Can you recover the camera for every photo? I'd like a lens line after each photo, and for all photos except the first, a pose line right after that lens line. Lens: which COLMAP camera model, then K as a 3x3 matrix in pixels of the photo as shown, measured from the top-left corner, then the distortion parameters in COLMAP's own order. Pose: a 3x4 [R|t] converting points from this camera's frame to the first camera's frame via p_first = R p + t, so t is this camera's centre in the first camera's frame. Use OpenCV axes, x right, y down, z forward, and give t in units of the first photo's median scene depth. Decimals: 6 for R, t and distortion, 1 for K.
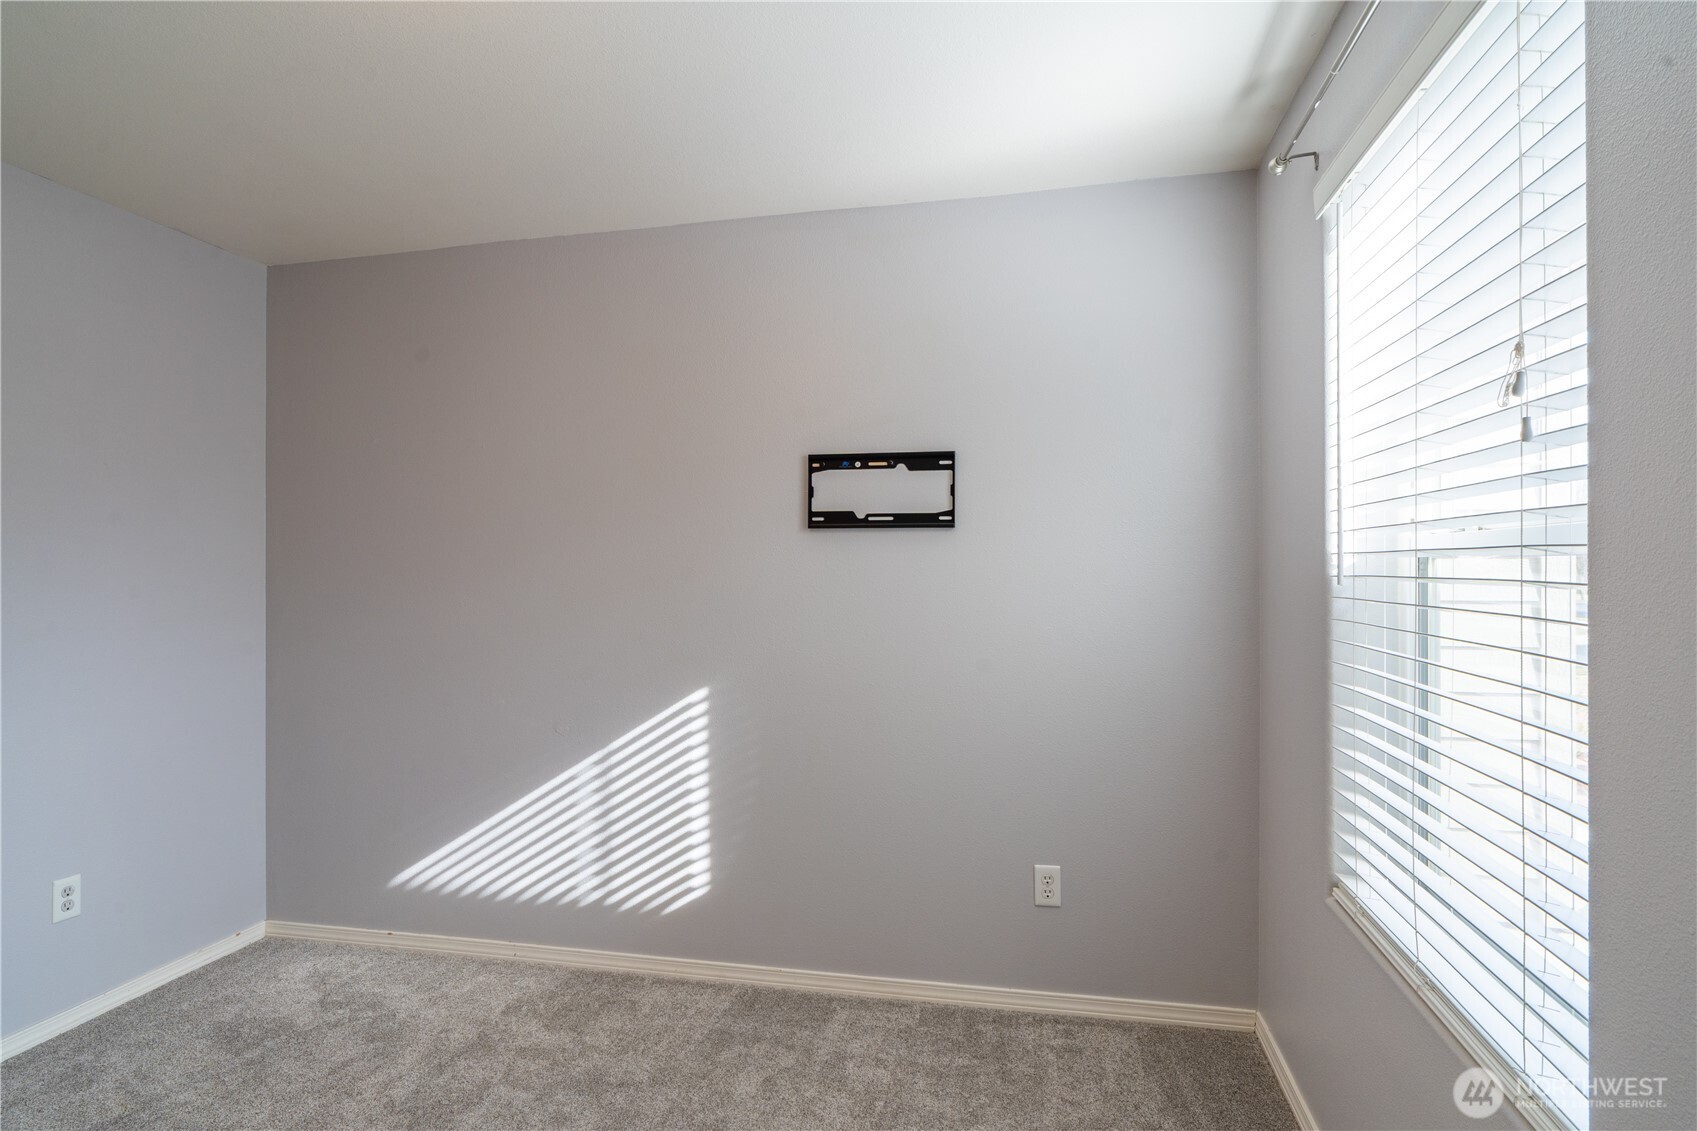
lens RADIAL K [[889.2, 0, 843.5], [0, 889.2, 564.6], [0, 0, 1]] dist [0.002645, -0.001137]
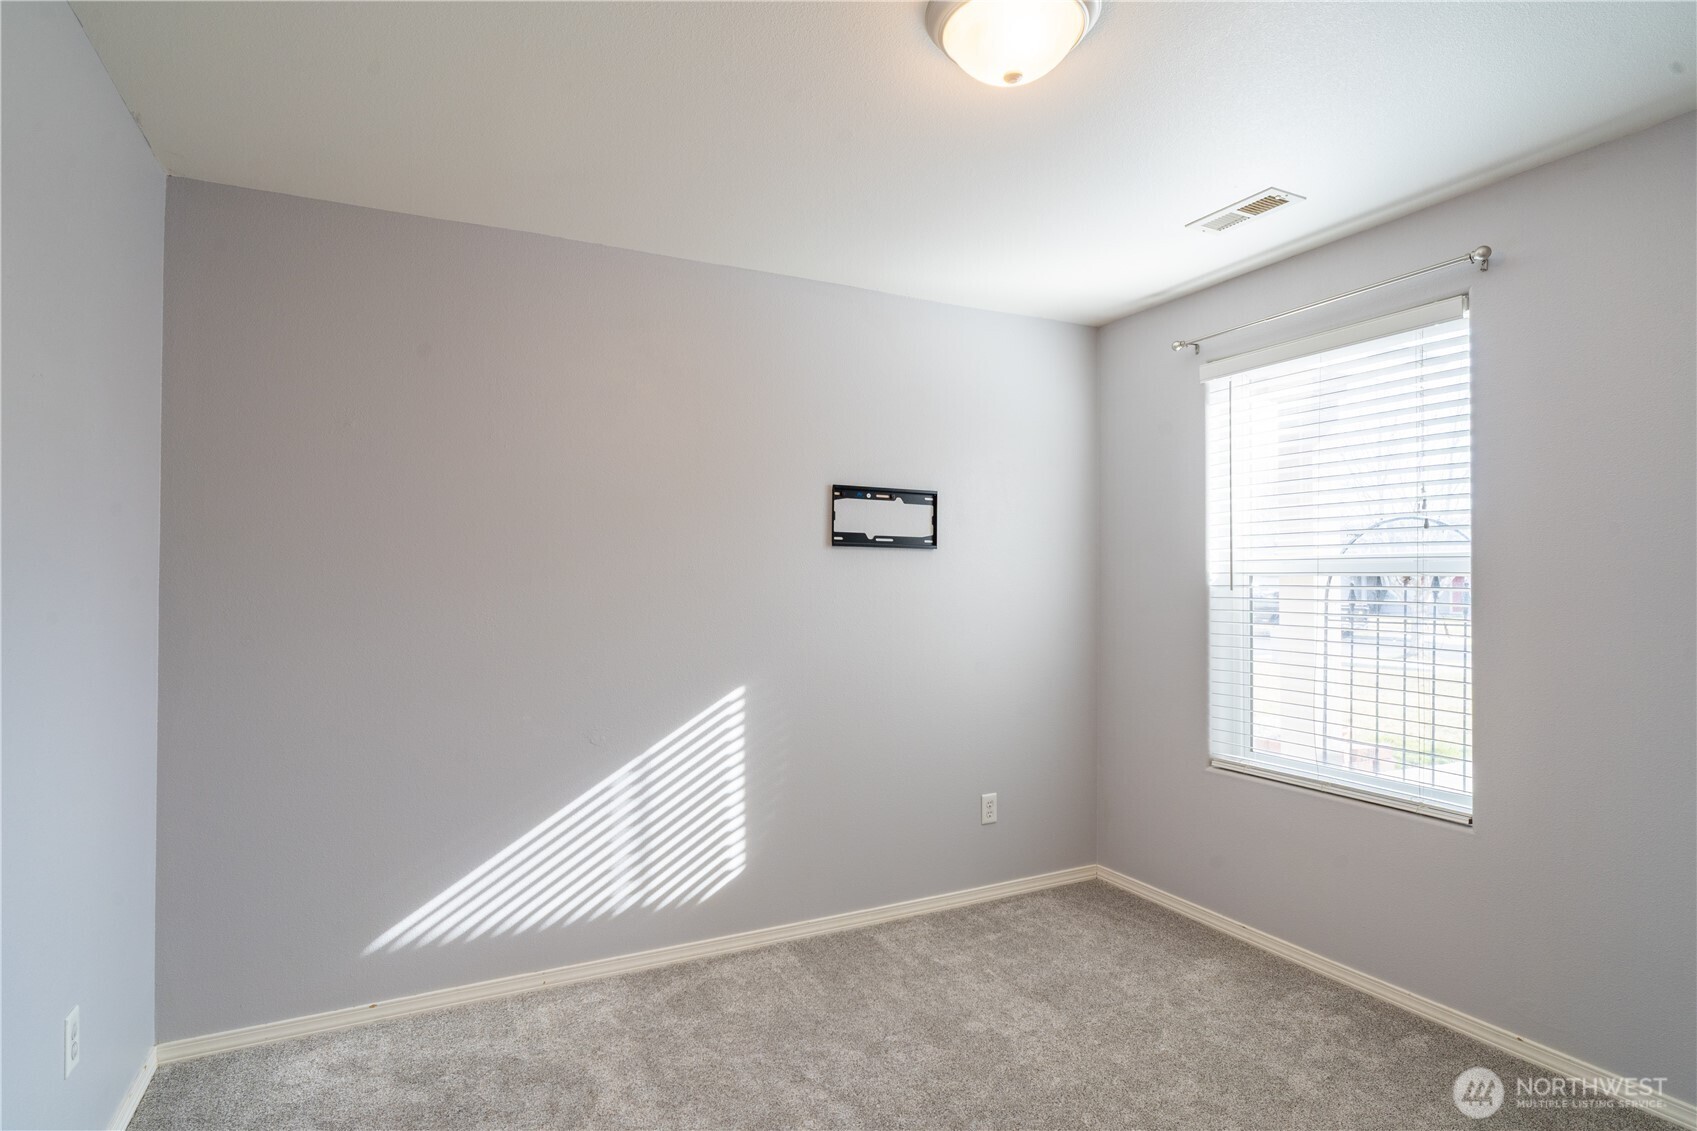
lens RADIAL K [[894.1, 0, 848.5], [0, 894.1, 565.5], [0, 0, 1]] dist [-0.004636, 0.000118]
pose [[0.772311, 0.014062, 0.635089, -0.782474], [-0.007145, 0.999884, -0.013450, 0.001636], [-0.635205, 0.005850, 0.772322, 0.055723]]
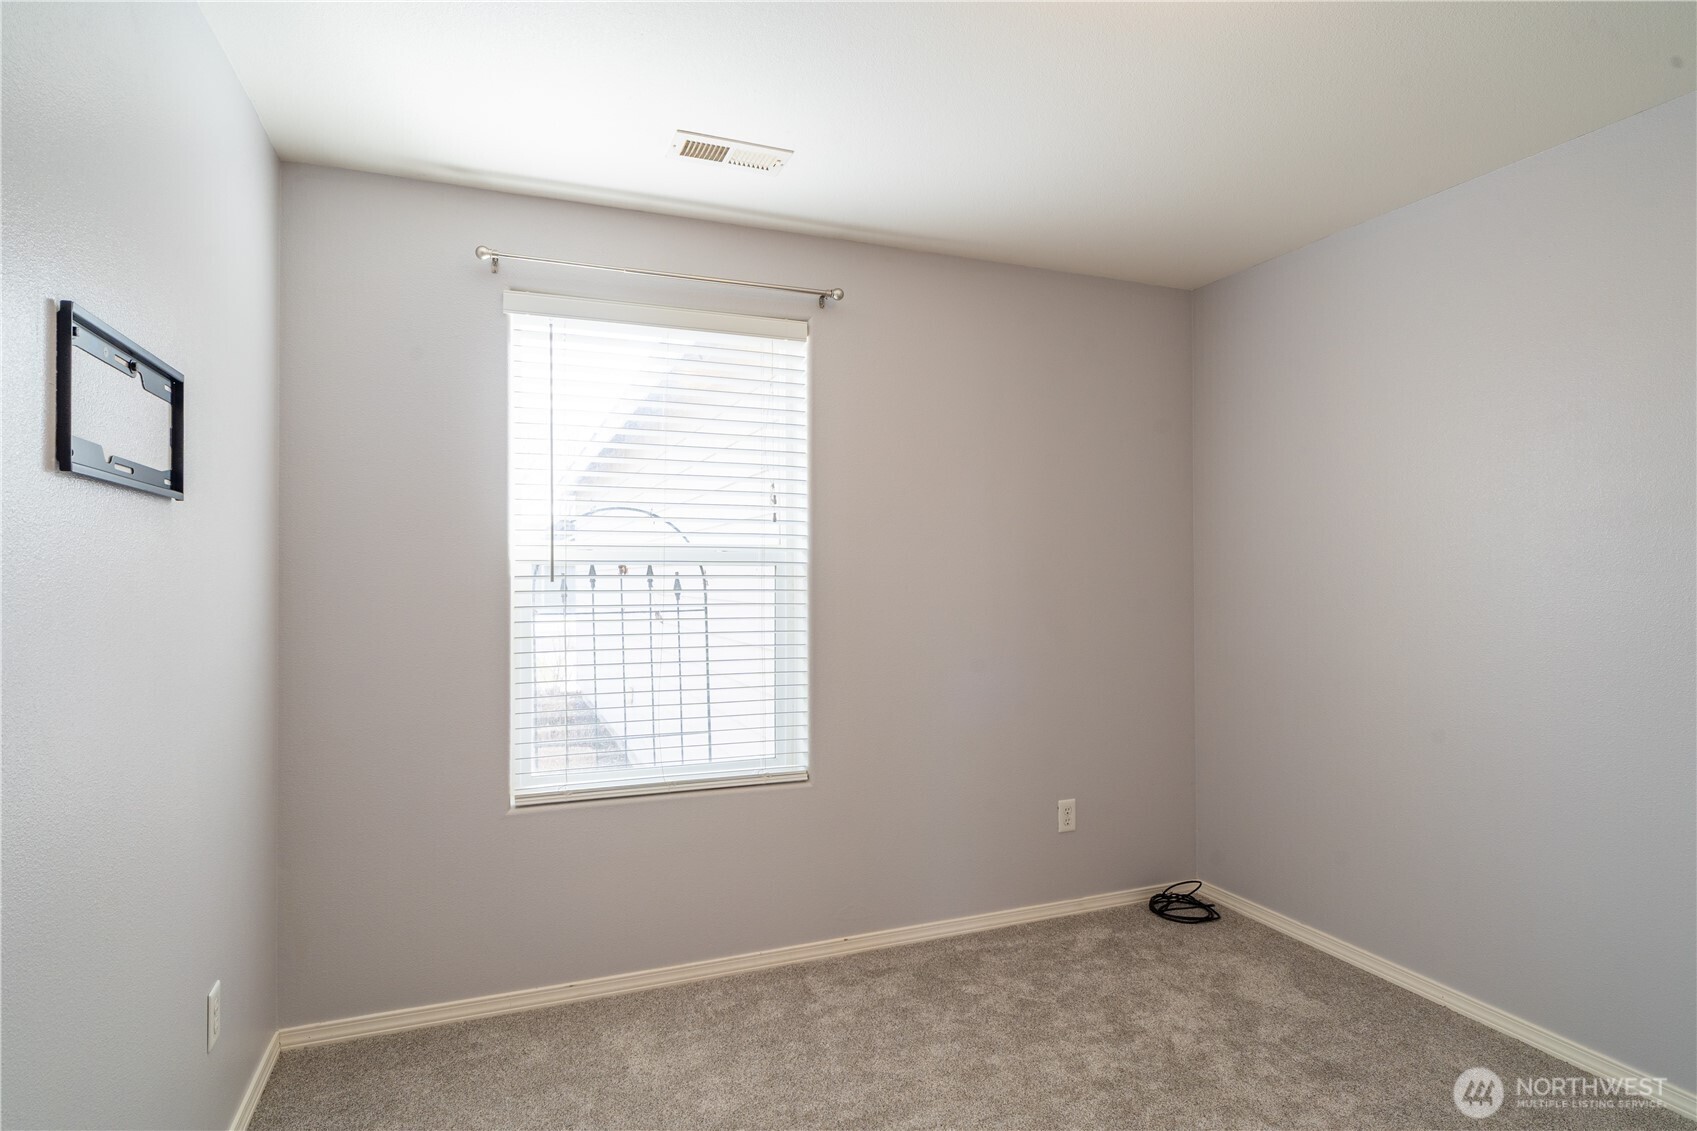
lens RADIAL K [[871.9, 0, 848.5], [0, 871.9, 565.5], [0, 0, 1]] dist [-0.002742, -0.000147]
pose [[-0.557760, 0.007621, 0.829967, -0.596426], [-0.002176, 0.999941, -0.010644, 0.006653], [-0.829999, -0.007743, -0.557710, 0.906052]]
